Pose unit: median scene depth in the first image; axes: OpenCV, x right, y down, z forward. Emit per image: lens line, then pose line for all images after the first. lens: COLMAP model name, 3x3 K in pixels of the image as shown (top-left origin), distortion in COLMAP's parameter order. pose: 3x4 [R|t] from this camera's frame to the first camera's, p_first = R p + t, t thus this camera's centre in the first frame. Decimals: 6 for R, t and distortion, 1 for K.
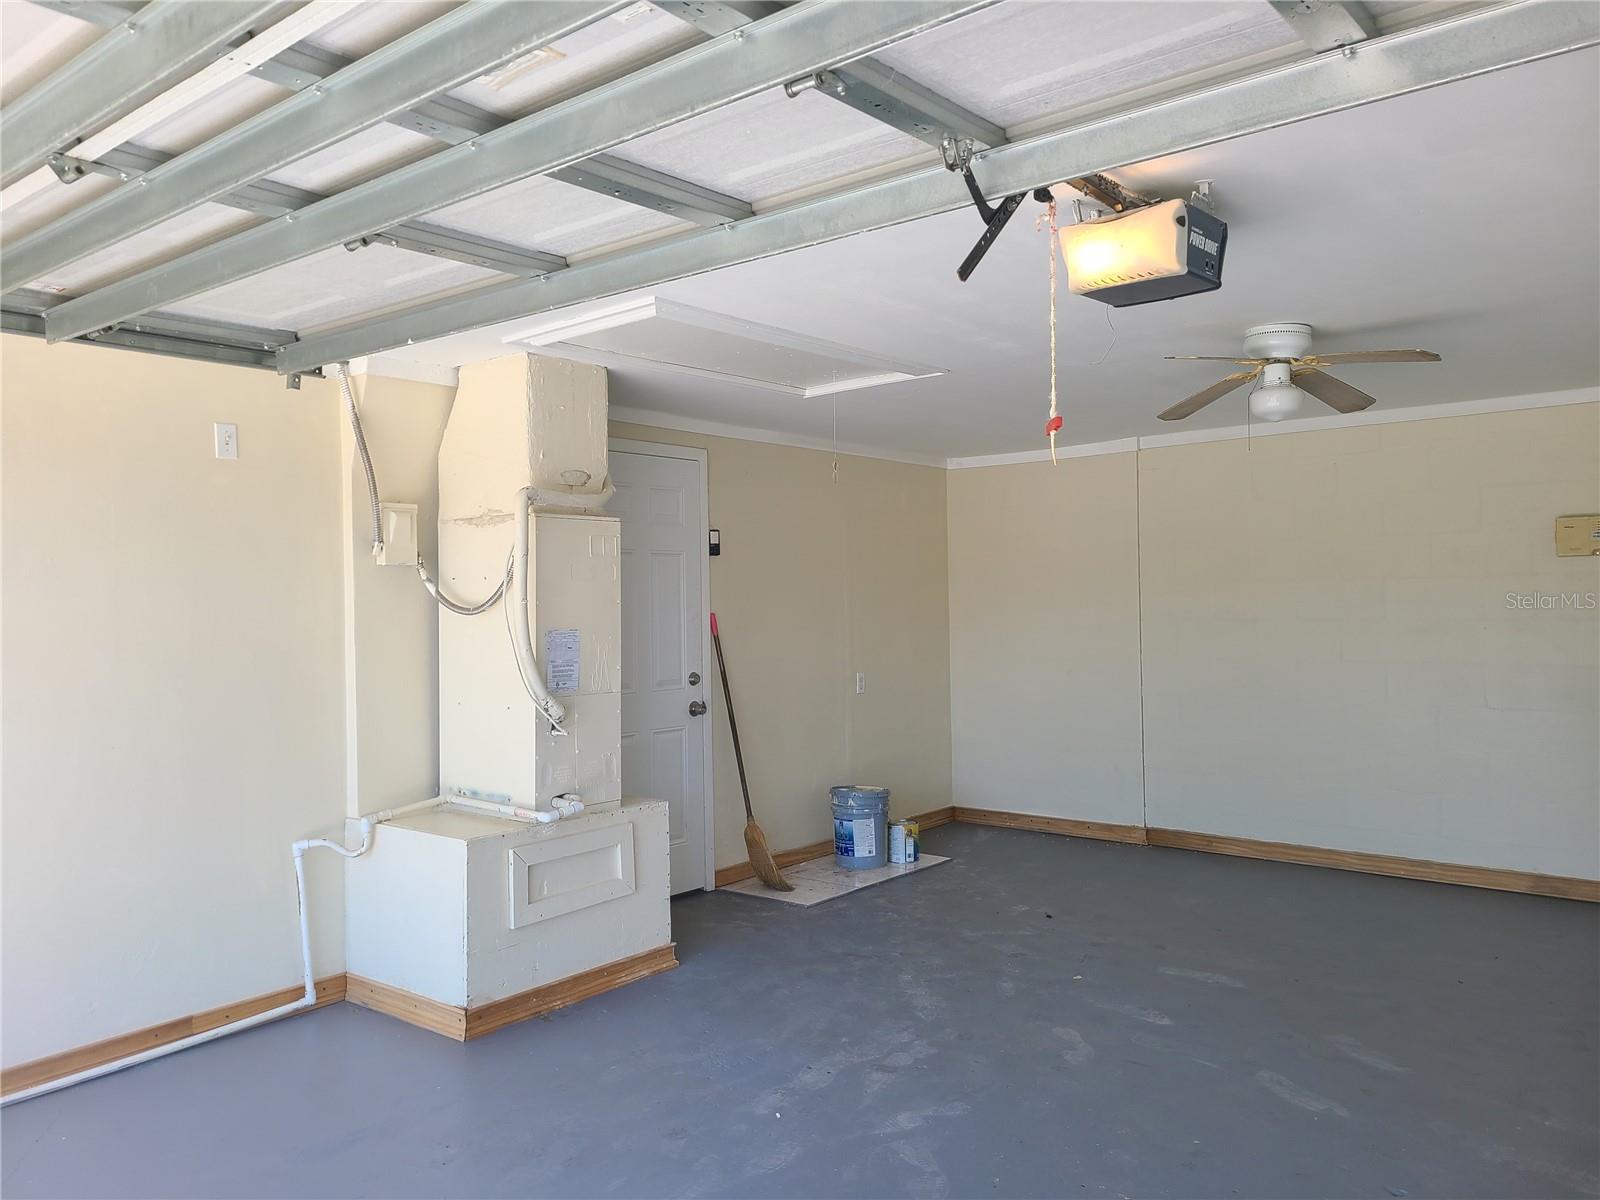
lens RADIAL K [[1190.5, 0, 775.9], [0, 1190.5, 590.6], [0, 0, 1]] dist [0.064236, -0.046050]
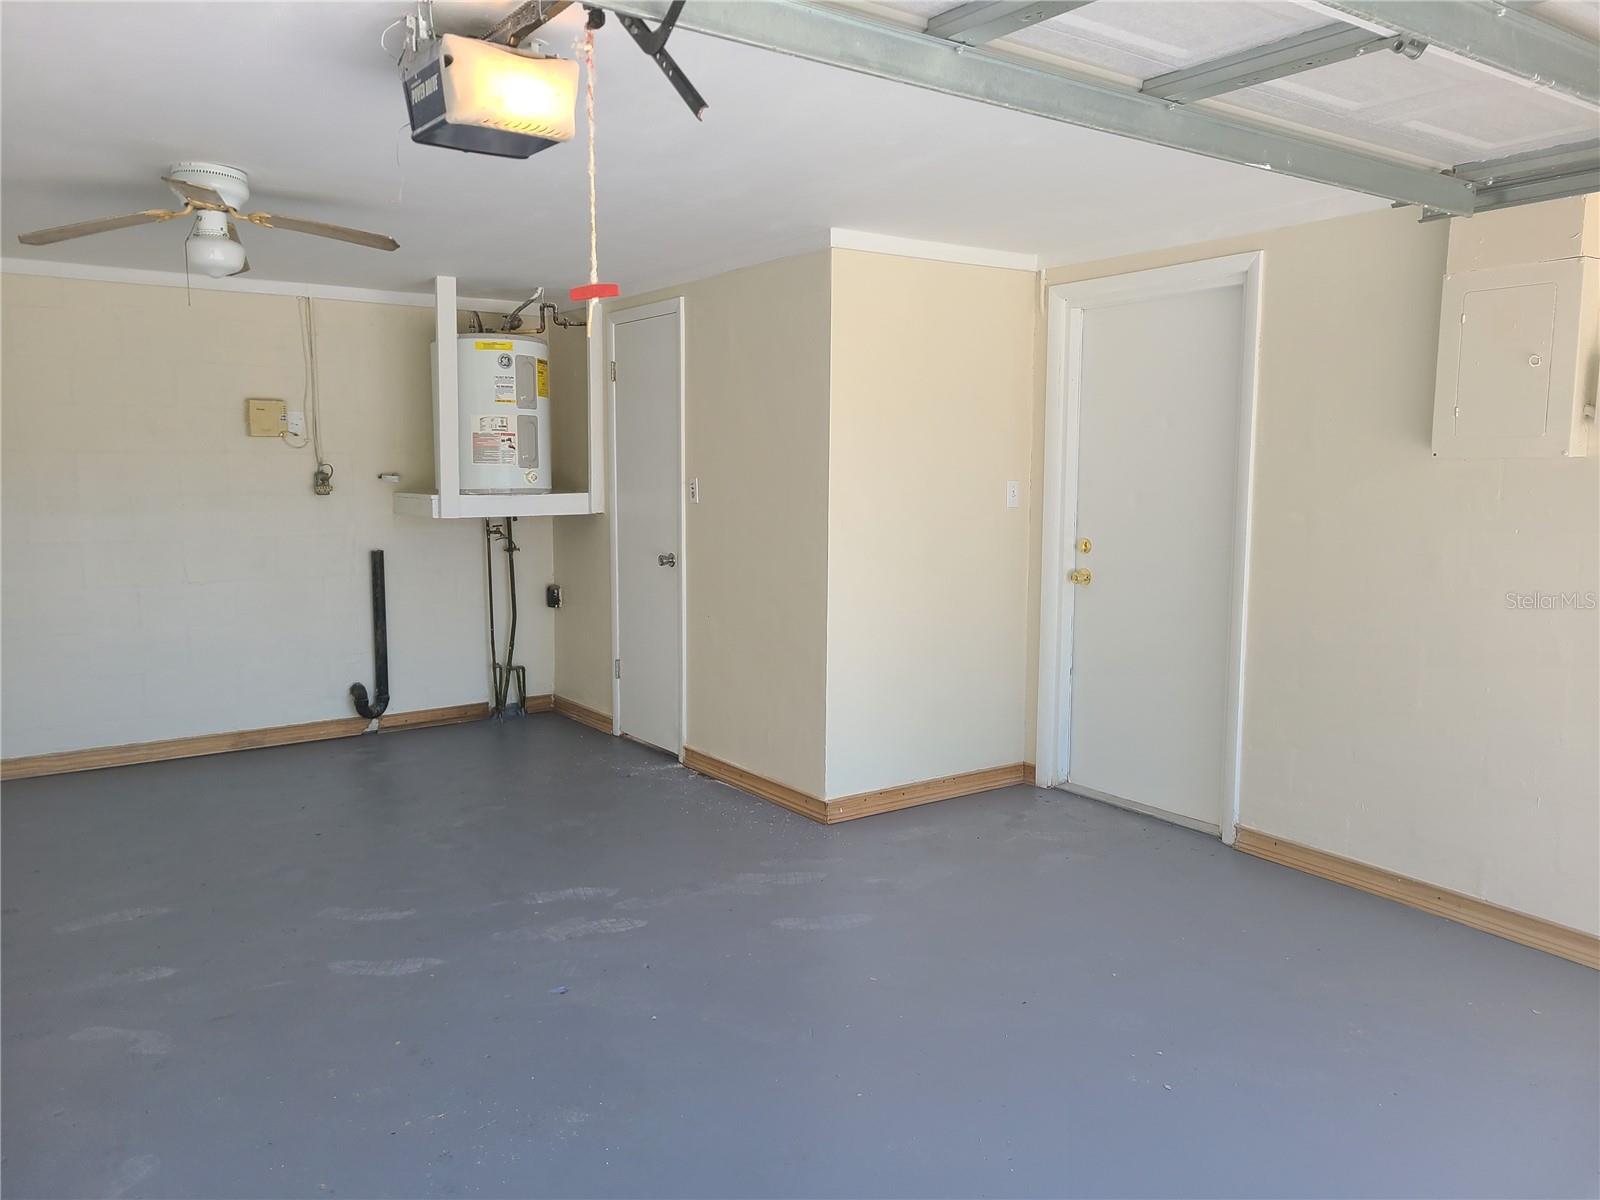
lens RADIAL K [[1190.5, 0, 775.9], [0, 1190.5, 590.6], [0, 0, 1]] dist [0.064236, -0.046050]
pose [[0.271841, -0.089043, 0.958214, -0.338553], [-0.013539, 0.995258, 0.096327, -0.001329], [-0.962247, -0.039159, 0.269346, 0.338473]]
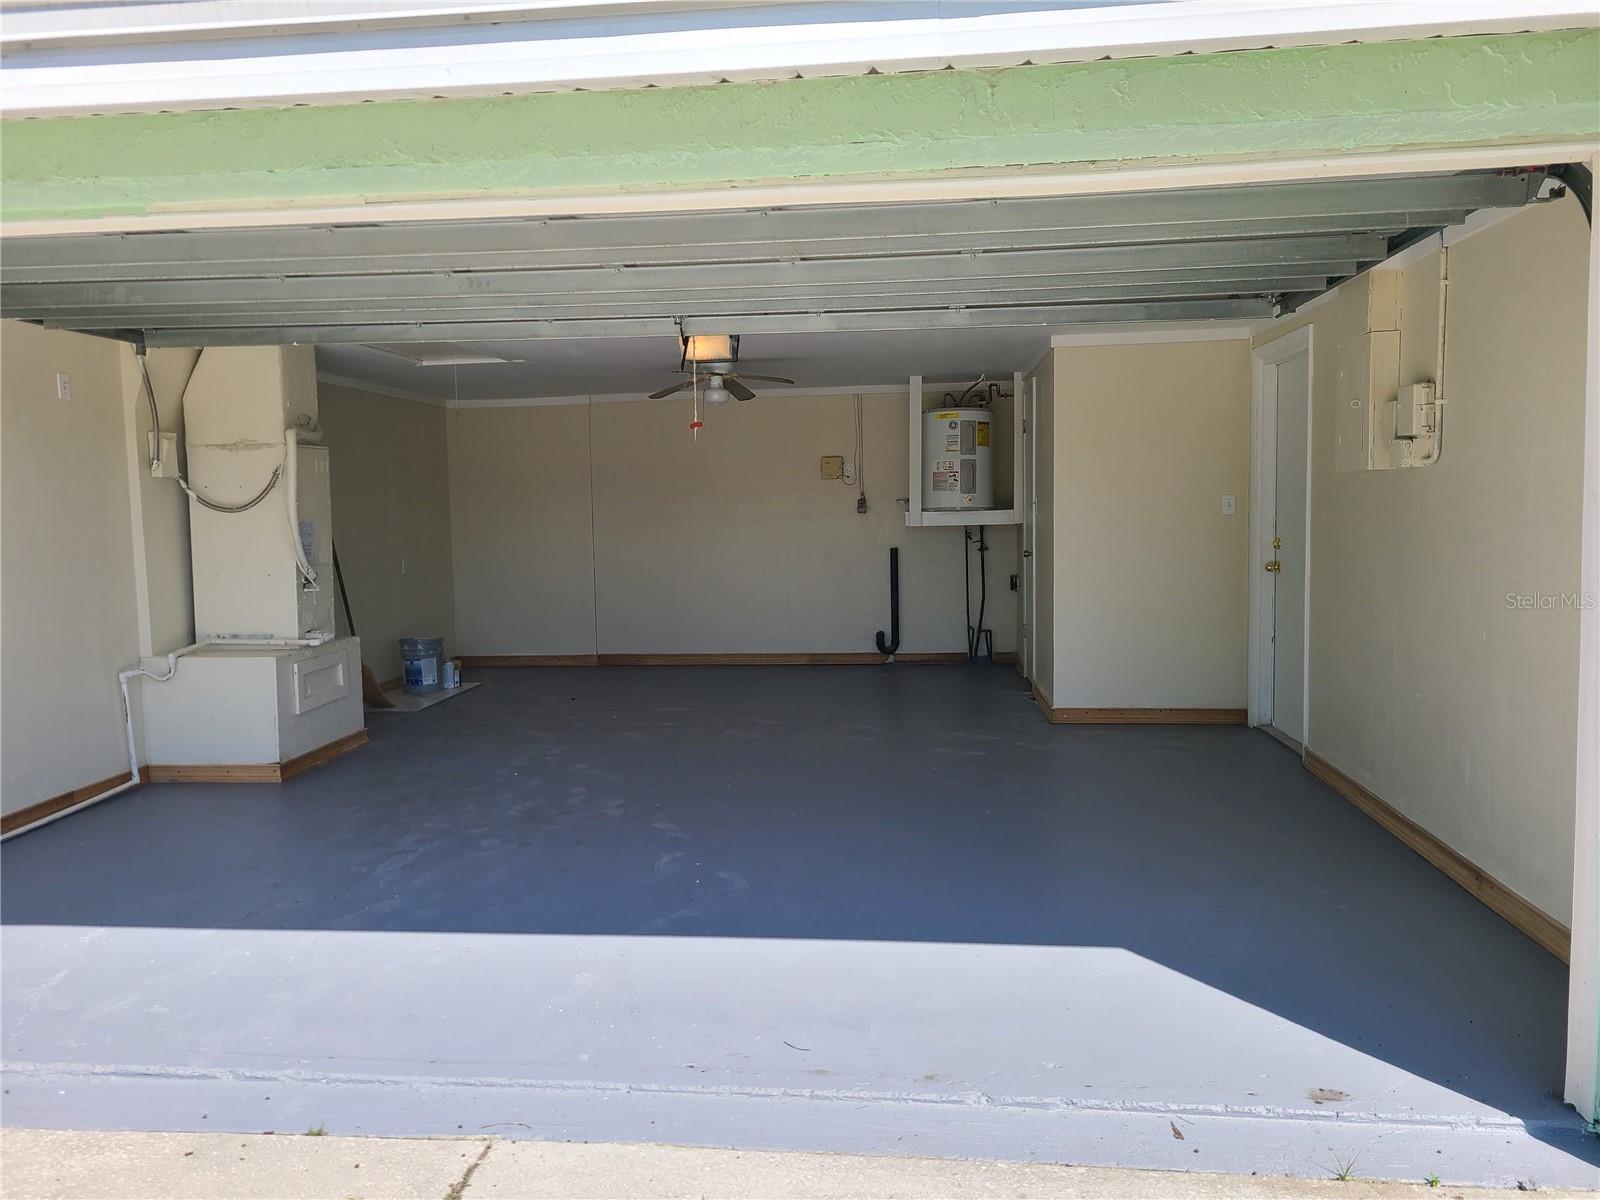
lens RADIAL K [[1190.5, 0, 775.9], [0, 1190.5, 590.6], [0, 0, 1]] dist [0.064236, -0.046050]
pose [[0.833259, -0.043244, 0.551189, -0.529483], [0.002846, 0.997259, 0.073937, 0.008893], [-0.552875, -0.060040, 0.831098, -0.597693]]
